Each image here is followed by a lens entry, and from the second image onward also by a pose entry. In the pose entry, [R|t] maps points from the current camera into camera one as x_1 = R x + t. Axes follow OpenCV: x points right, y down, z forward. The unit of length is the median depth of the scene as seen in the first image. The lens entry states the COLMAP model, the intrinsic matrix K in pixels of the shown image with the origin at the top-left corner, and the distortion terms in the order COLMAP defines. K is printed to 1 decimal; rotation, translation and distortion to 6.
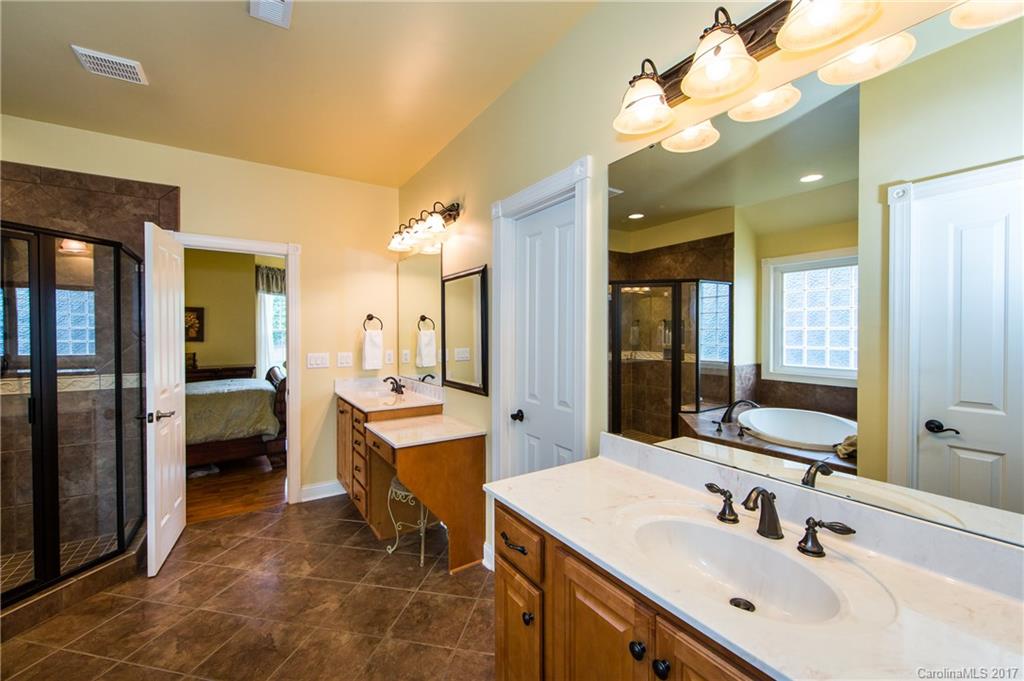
lens RADIAL K [[414.3, 0, 517.8], [0, 414.3, 338.4], [0, 0, 1]] dist [-0.000430, -0.000557]
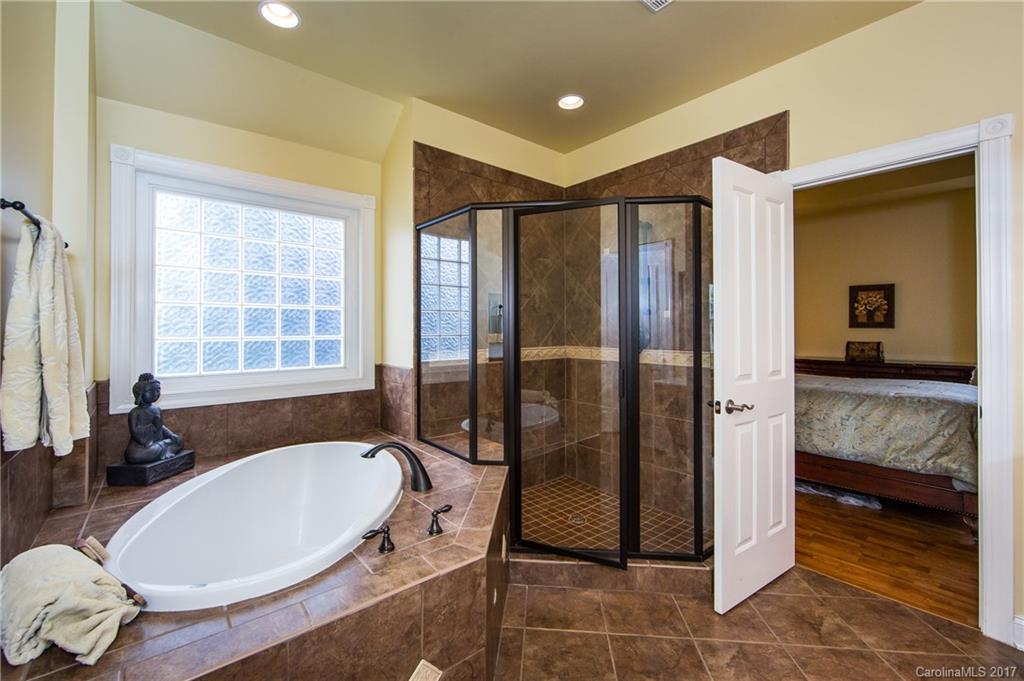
lens RADIAL K [[414.3, 0, 518.7], [0, 414.3, 330.0], [0, 0, 1]] dist [-0.000430, -0.000557]
pose [[0.093233, -0.006427, -0.995624, -0.116513], [-0.009603, 0.999927, -0.007354, 0.044439], [0.995598, 0.010246, 0.093165, 0.448450]]
